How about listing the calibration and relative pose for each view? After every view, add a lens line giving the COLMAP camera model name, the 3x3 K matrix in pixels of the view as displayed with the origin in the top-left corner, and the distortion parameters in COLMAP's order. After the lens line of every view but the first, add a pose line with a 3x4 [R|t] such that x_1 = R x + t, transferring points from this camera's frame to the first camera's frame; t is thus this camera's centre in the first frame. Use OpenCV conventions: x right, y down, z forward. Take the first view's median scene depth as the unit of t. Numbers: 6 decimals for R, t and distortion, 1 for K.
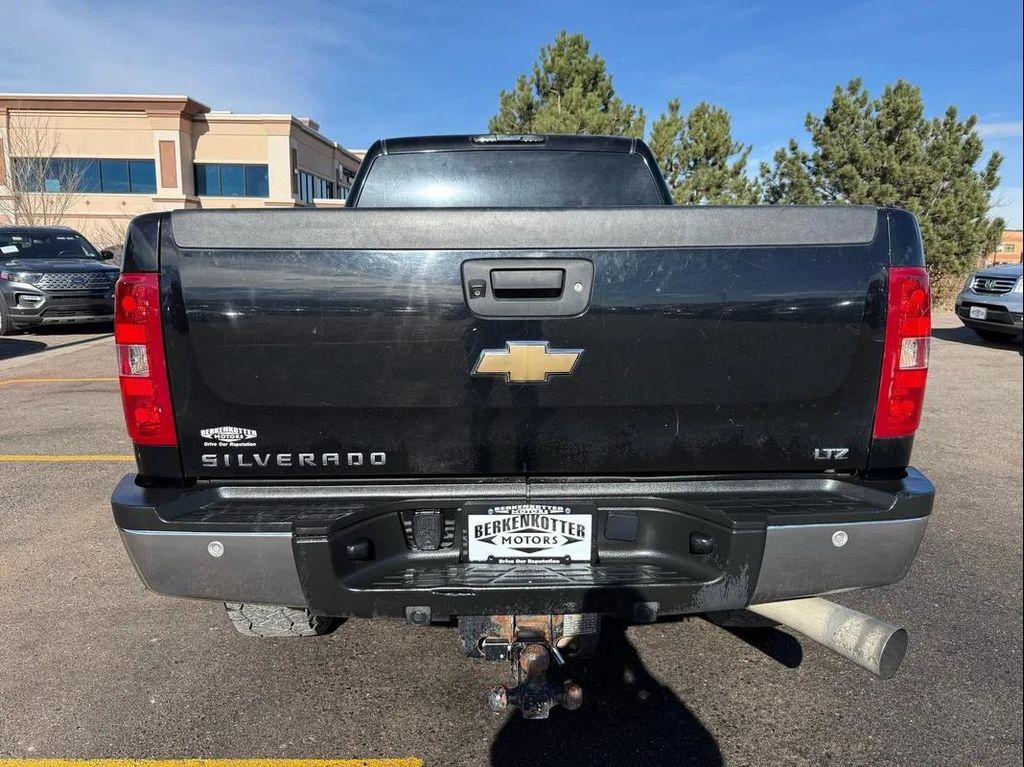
lens RADIAL K [[741.6, 0, 512.0], [0, 741.6, 383.5], [0, 0, 1]] dist [0.078486, -0.101985]
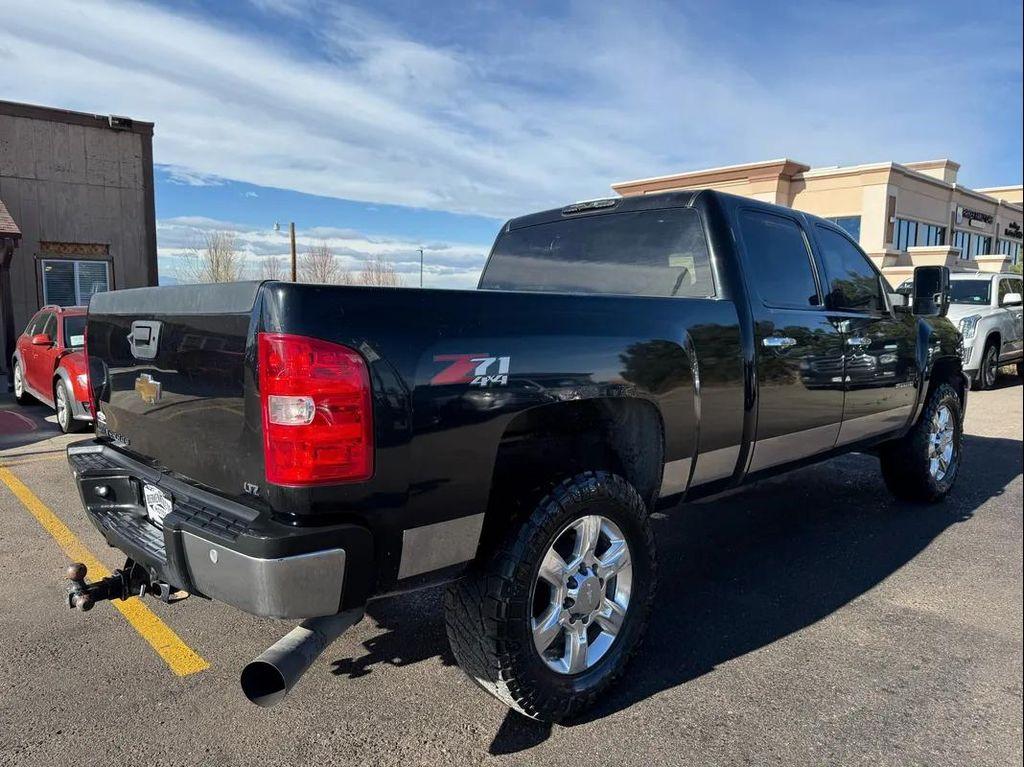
lens RADIAL K [[757.6, 0, 512.0], [0, 757.6, 383.5], [0, 0, 1]] dist [0.077634, -0.118037]
pose [[0.680051, 0.072666, -0.729555, 0.102144], [-0.124759, 0.992033, -0.017484, -0.006574], [0.722472, 0.102909, 0.683699, 0.030622]]
